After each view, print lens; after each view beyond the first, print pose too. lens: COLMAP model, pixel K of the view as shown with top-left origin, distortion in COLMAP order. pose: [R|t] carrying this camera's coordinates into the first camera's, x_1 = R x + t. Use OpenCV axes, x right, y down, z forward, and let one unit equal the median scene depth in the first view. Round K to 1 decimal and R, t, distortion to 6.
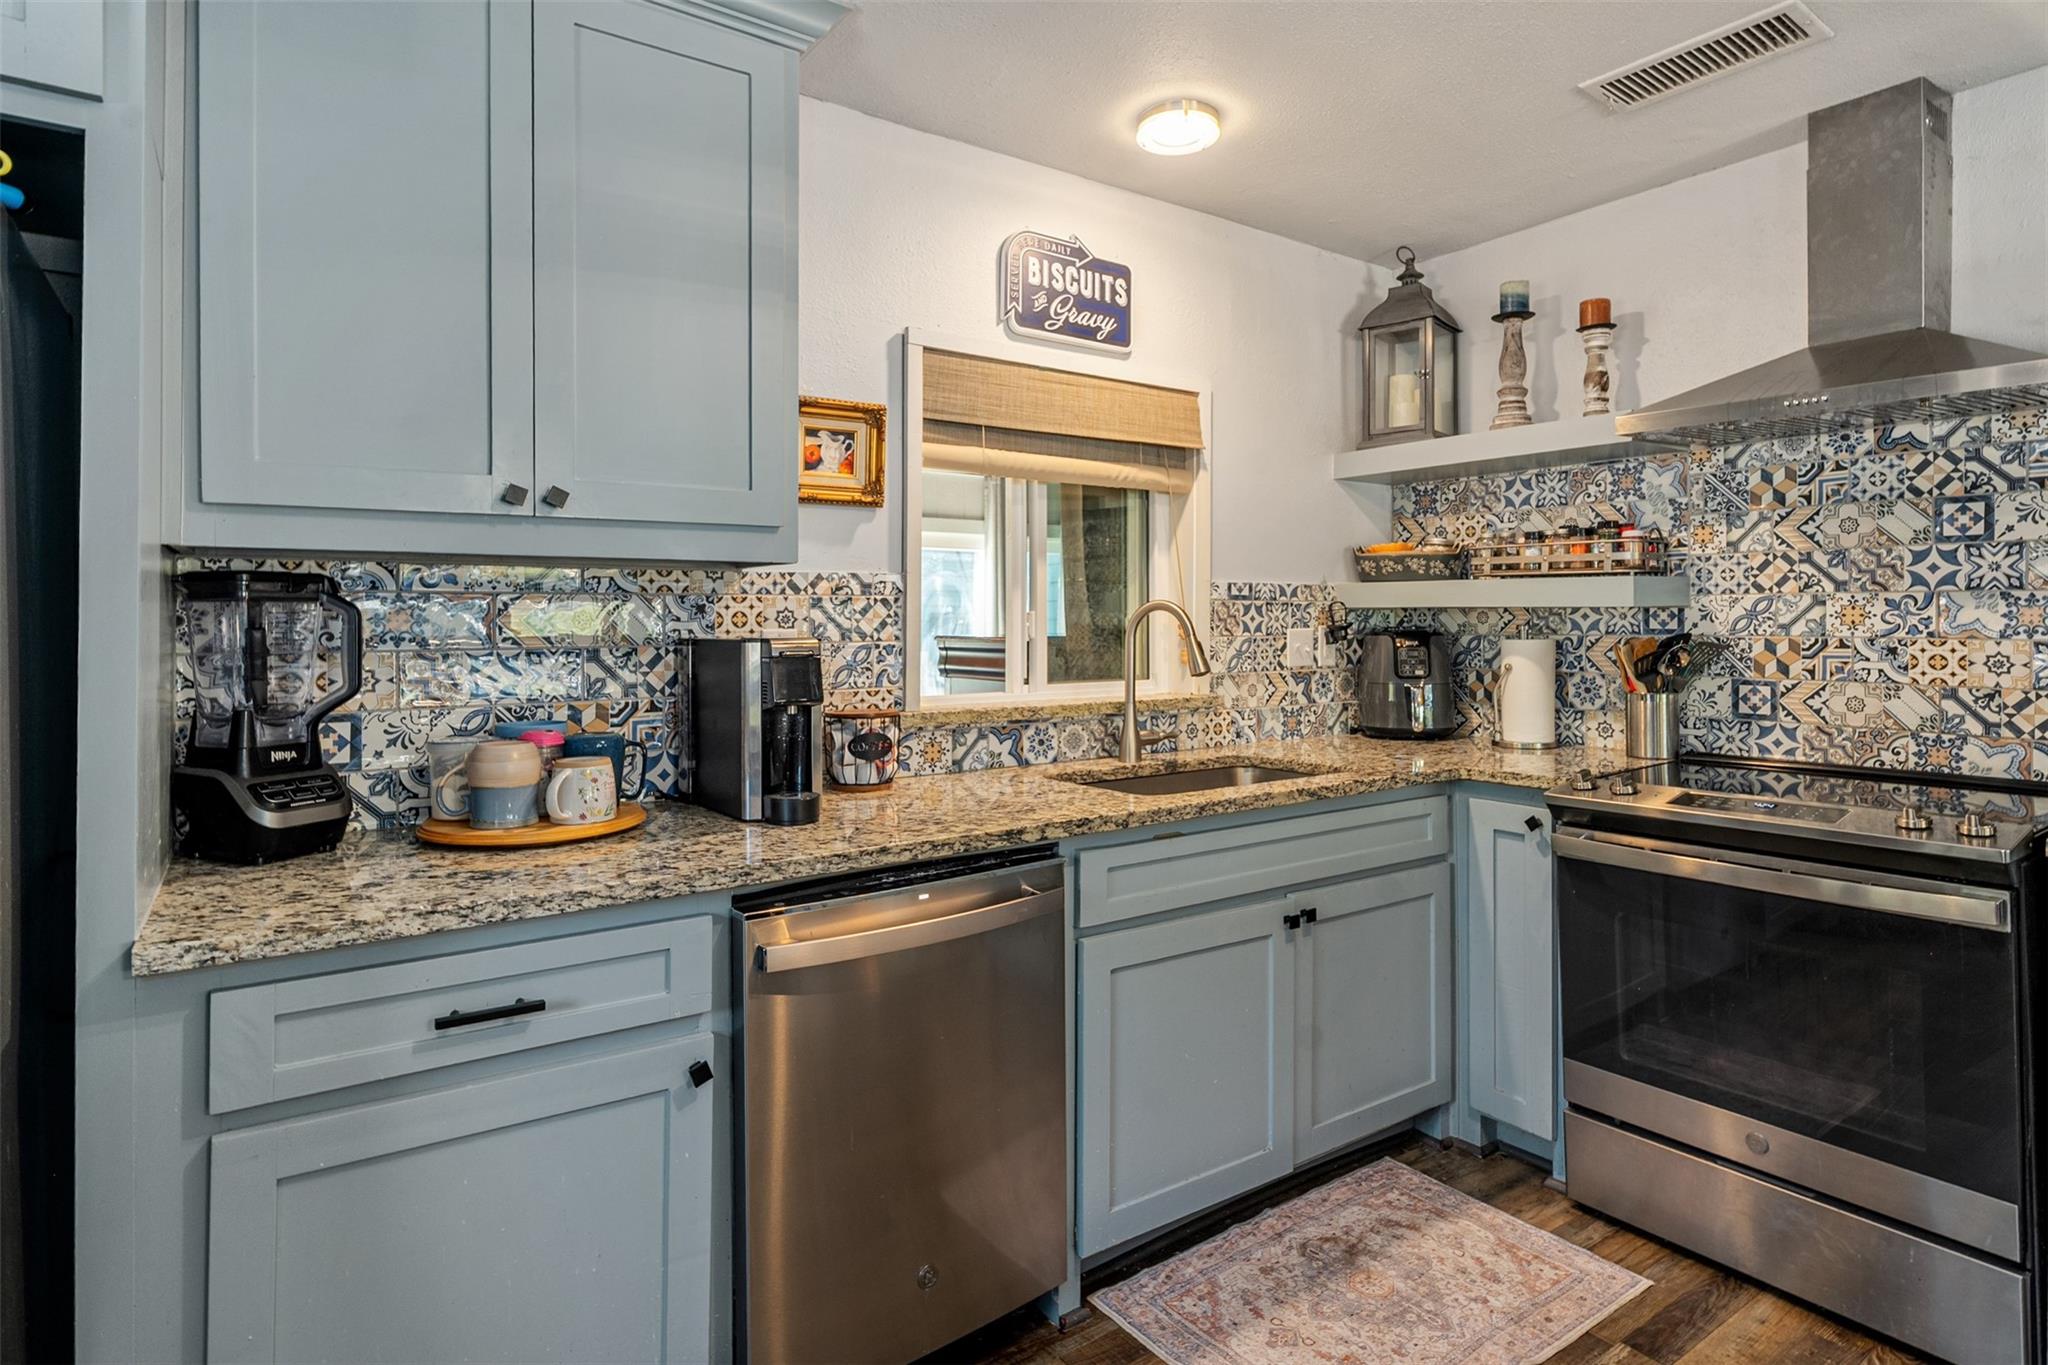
lens RADIAL K [[1055.4, 0, 997.7], [0, 1055.4, 622.5], [0, 0, 1]] dist [0.000137, 0.001109]
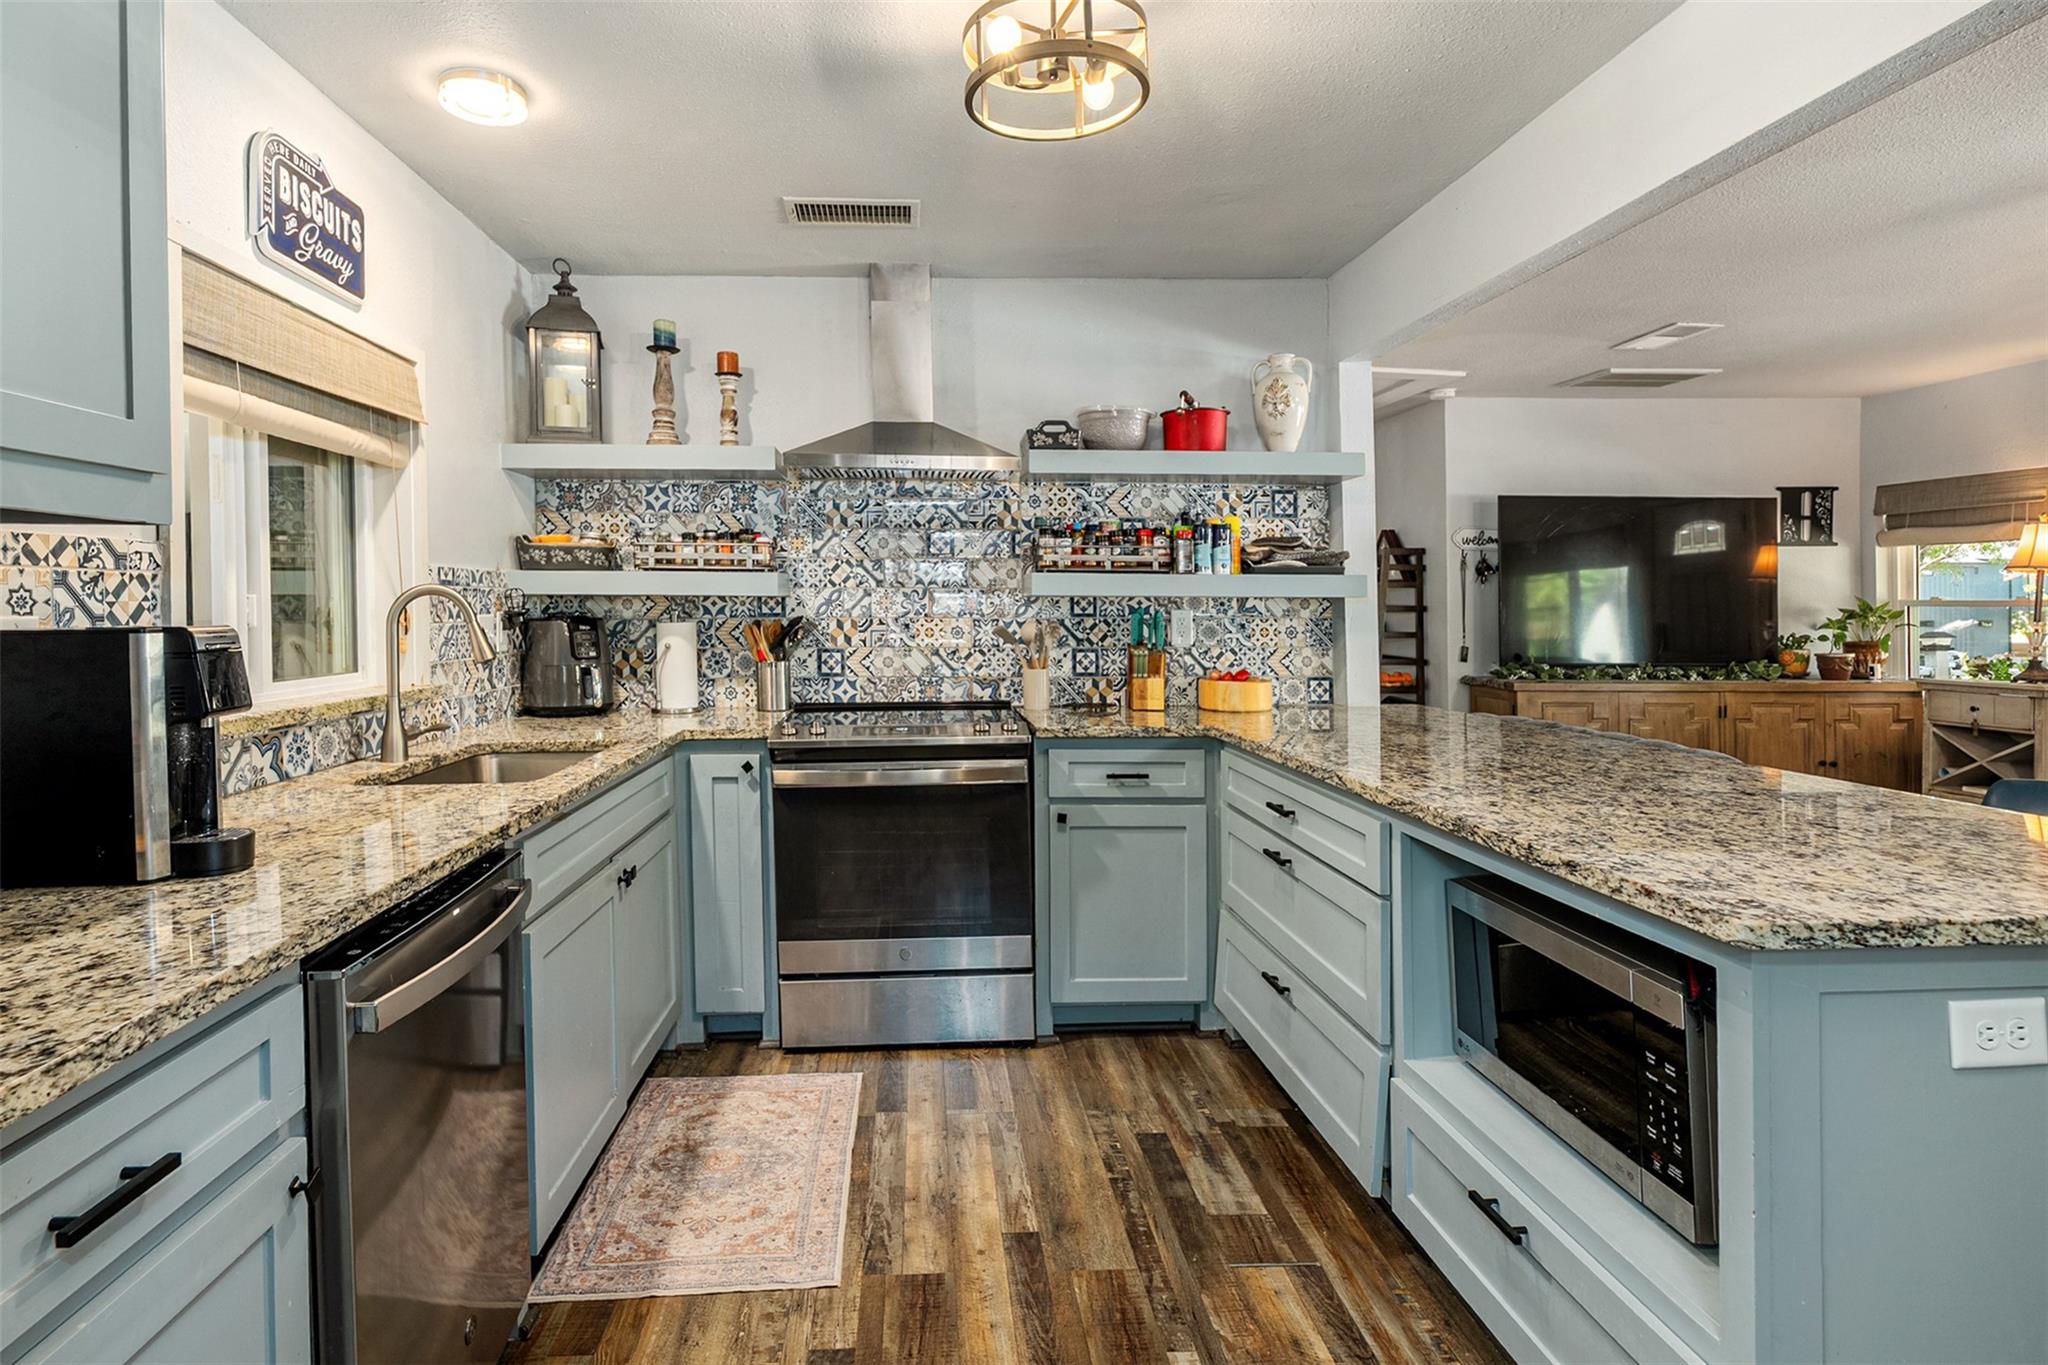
lens RADIAL K [[1060.7, 0, 965.2], [0, 1060.7, 609.3], [0, 0, 1]] dist [-0.005285, -0.000702]
pose [[0.518285, -0.000976, 0.855207, -0.423041], [0.003578, 0.999993, -0.001027, 0.004134], [-0.855200, 0.003592, 0.518285, 0.114911]]
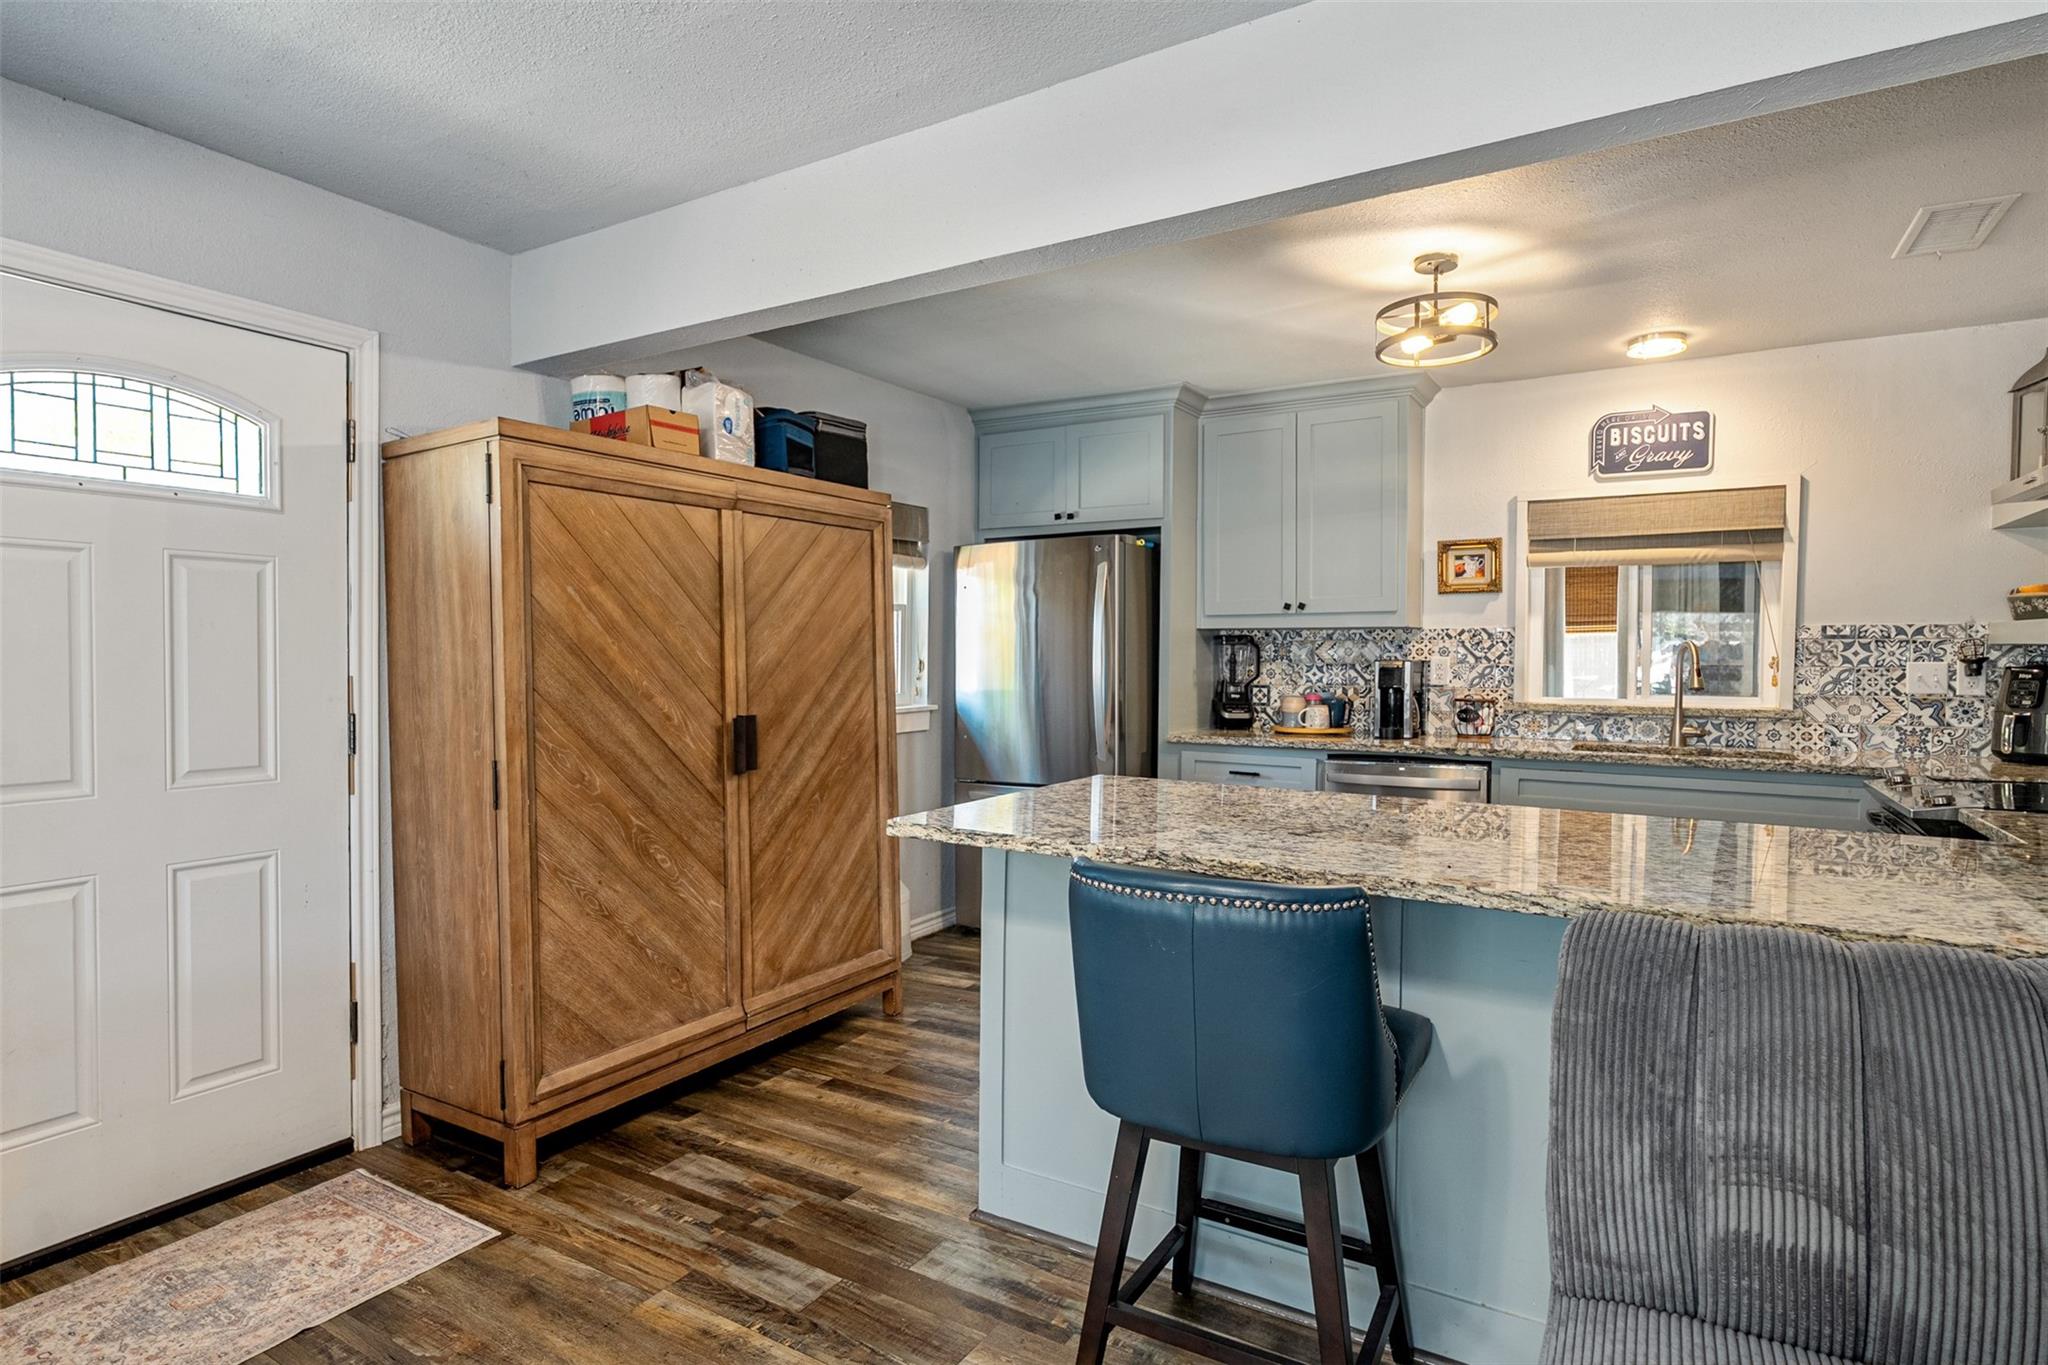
lens RADIAL K [[1062.2, 0, 1030.0], [0, 1062.2, 683.9], [0, 0, 1]] dist [-0.009143, 0.001339]
pose [[0.411398, 0.031474, -0.910912, 1.206848], [-0.006529, 0.999480, 0.031586, -0.000521], [0.911432, -0.007047, 0.411390, -0.512029]]
